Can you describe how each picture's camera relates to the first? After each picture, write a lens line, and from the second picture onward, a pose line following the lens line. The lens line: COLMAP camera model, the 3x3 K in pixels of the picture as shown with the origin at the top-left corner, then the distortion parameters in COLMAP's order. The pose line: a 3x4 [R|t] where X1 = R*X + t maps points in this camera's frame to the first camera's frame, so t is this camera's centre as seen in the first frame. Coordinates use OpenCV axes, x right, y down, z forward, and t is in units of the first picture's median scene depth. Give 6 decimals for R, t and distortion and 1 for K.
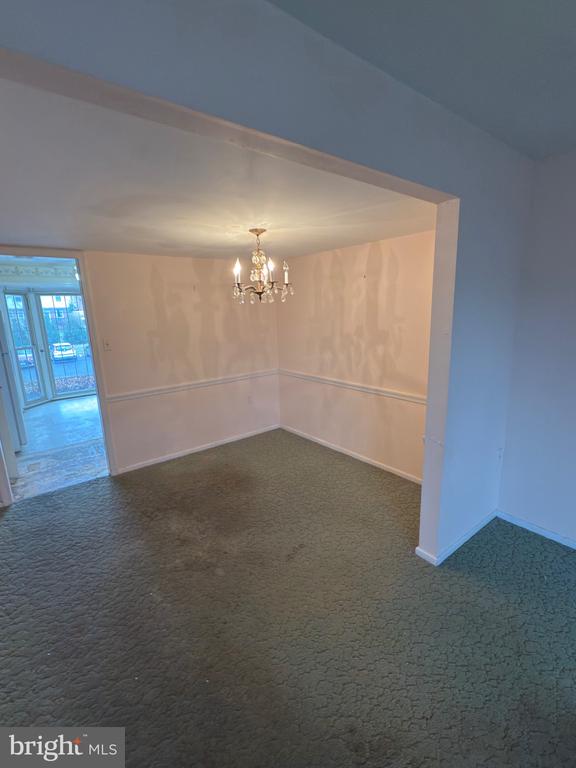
lens RADIAL K [[350.6, 0, 288.0], [0, 350.6, 384.0], [0, 0, 1]] dist [0.001001, 0.000161]
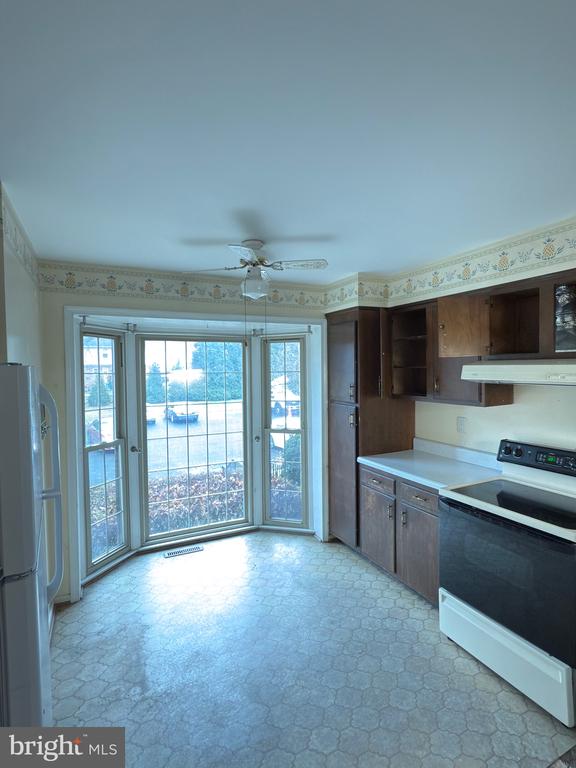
lens RADIAL K [[386.0, 0, 288.0], [0, 386.0, 384.0], [0, 0, 1]] dist [0.000945, 0.000150]
pose [[0.979227, 0.025728, -0.201130, -0.382679], [-0.059823, 0.984422, -0.165331, -0.107348], [0.193744, 0.173928, 0.965511, 0.503131]]
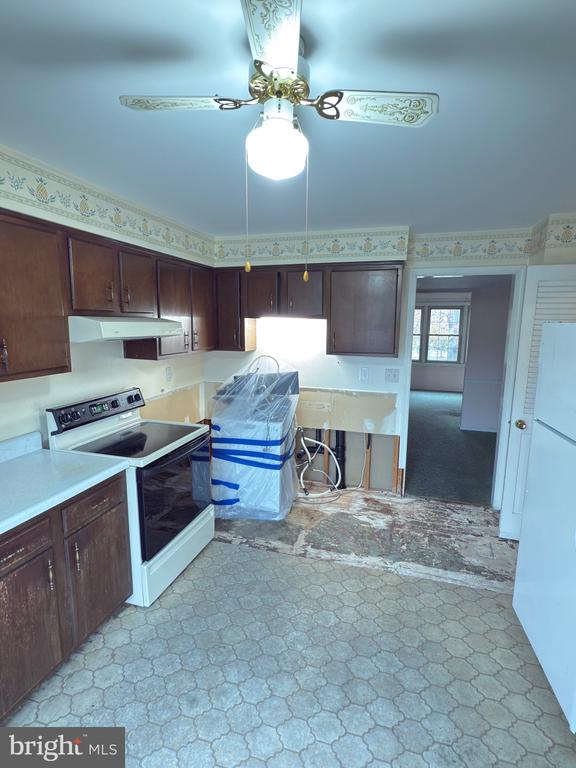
lens RADIAL K [[386.0, 0, 288.0], [0, 386.0, 384.0], [0, 0, 1]] dist [0.000945, 0.000150]
pose [[-0.570640, -0.106586, 0.814254, -0.634292], [0.187169, 0.948562, 0.255338, -0.198012], [-0.799586, 0.298109, -0.521338, 0.937375]]
